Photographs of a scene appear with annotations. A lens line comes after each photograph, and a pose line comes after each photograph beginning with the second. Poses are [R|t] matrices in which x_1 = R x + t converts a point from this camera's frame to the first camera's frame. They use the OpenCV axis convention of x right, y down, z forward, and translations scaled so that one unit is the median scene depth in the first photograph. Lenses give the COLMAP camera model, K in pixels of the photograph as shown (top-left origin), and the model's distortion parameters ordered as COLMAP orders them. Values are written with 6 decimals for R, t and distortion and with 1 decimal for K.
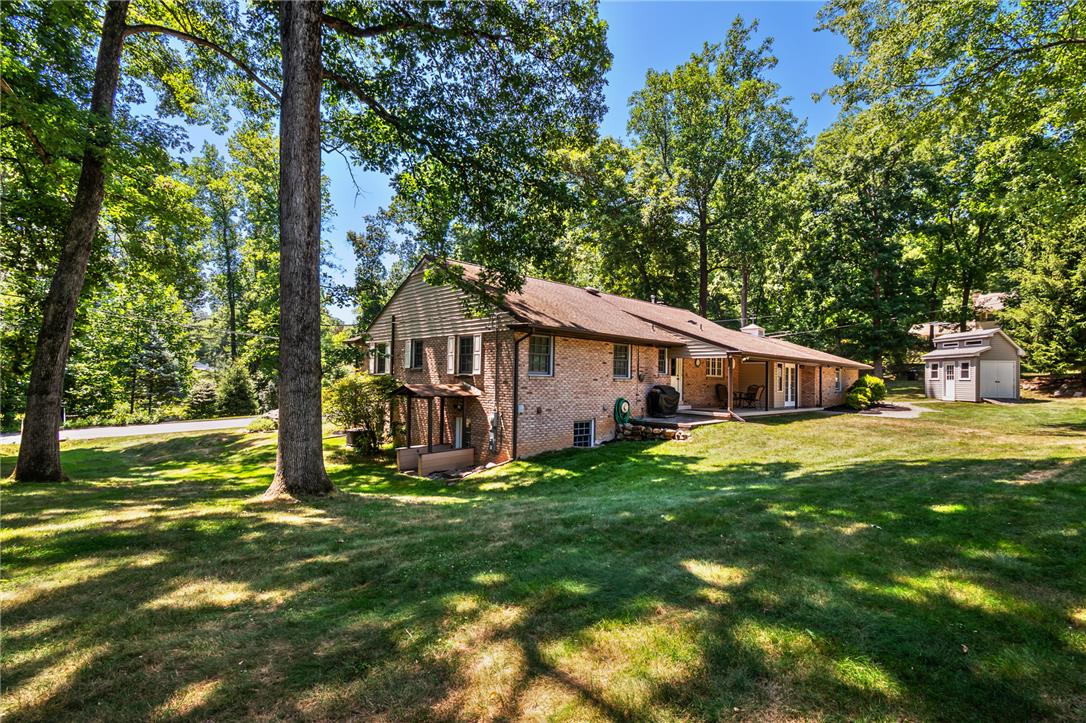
lens RADIAL K [[491.0, 0, 546.7], [0, 491.0, 374.1], [0, 0, 1]] dist [-0.000688, -0.000316]
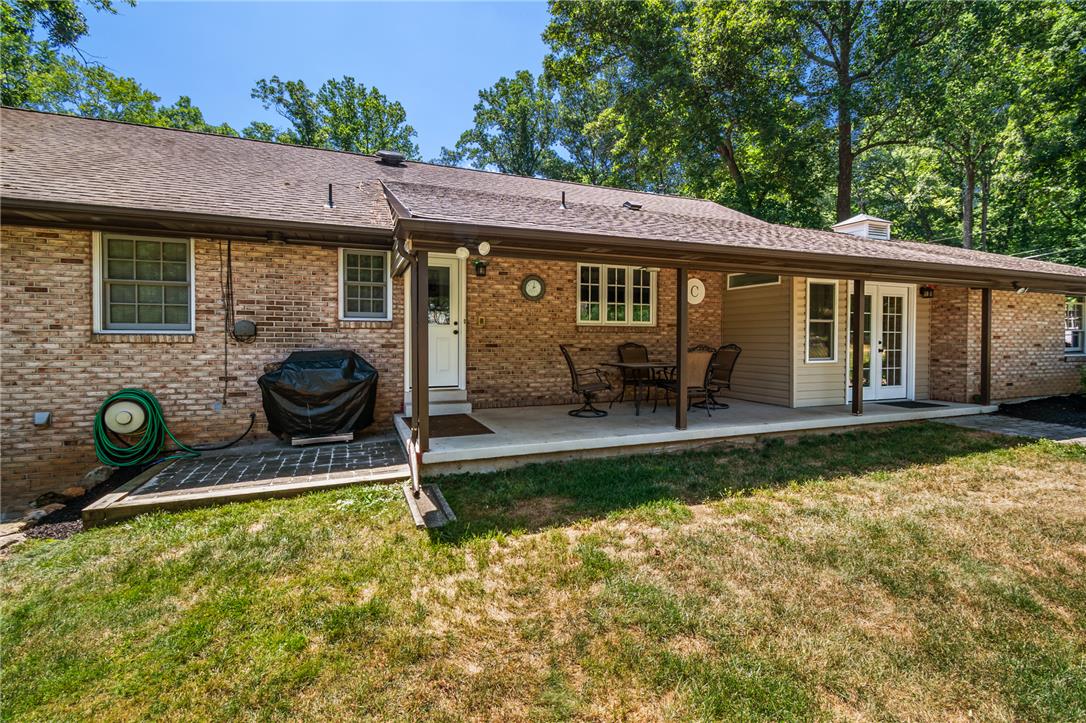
lens RADIAL K [[490.0, 0, 542.8], [0, 490.0, 347.4], [0, 0, 1]] dist [0.001376, 0.000058]
pose [[0.926597, -0.007885, -0.375972, 0.433820], [0.020367, 0.999365, 0.029236, 0.011056], [0.375503, -0.034748, 0.926170, 0.608555]]
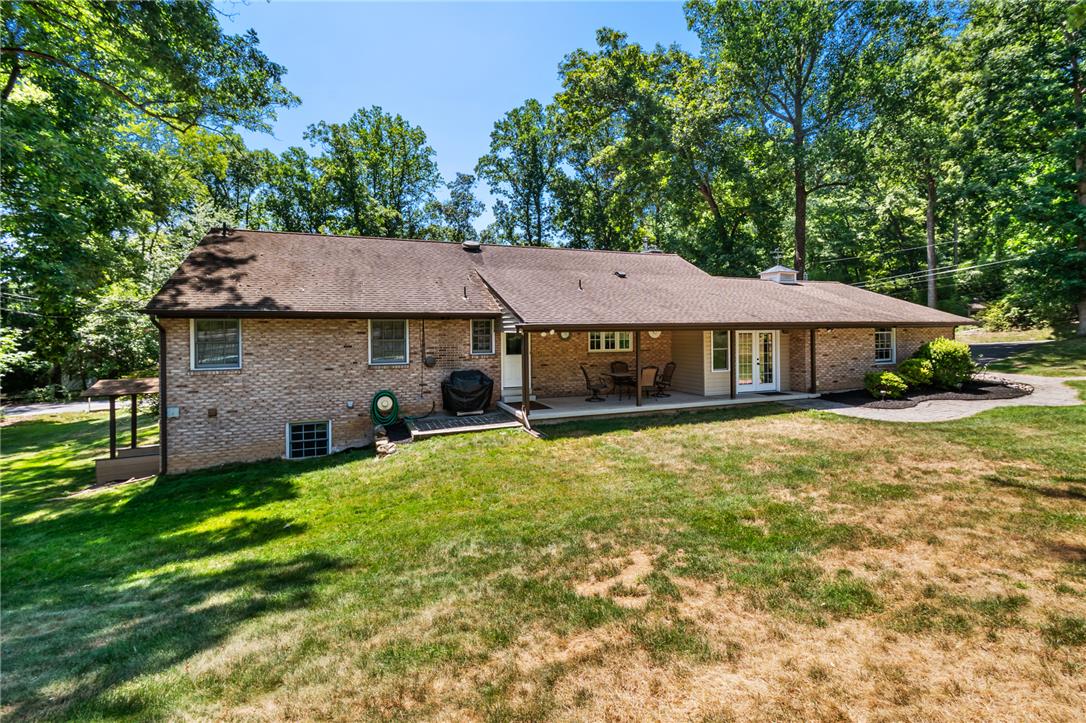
lens RADIAL K [[491.9, 0, 544.5], [0, 491.9, 334.1], [0, 0, 1]] dist [0.000042, 0.000025]
pose [[0.923352, -0.024962, -0.383143, 0.527123], [0.032686, 0.999372, 0.013663, -0.032540], [0.382561, -0.025140, 0.923588, 0.299832]]
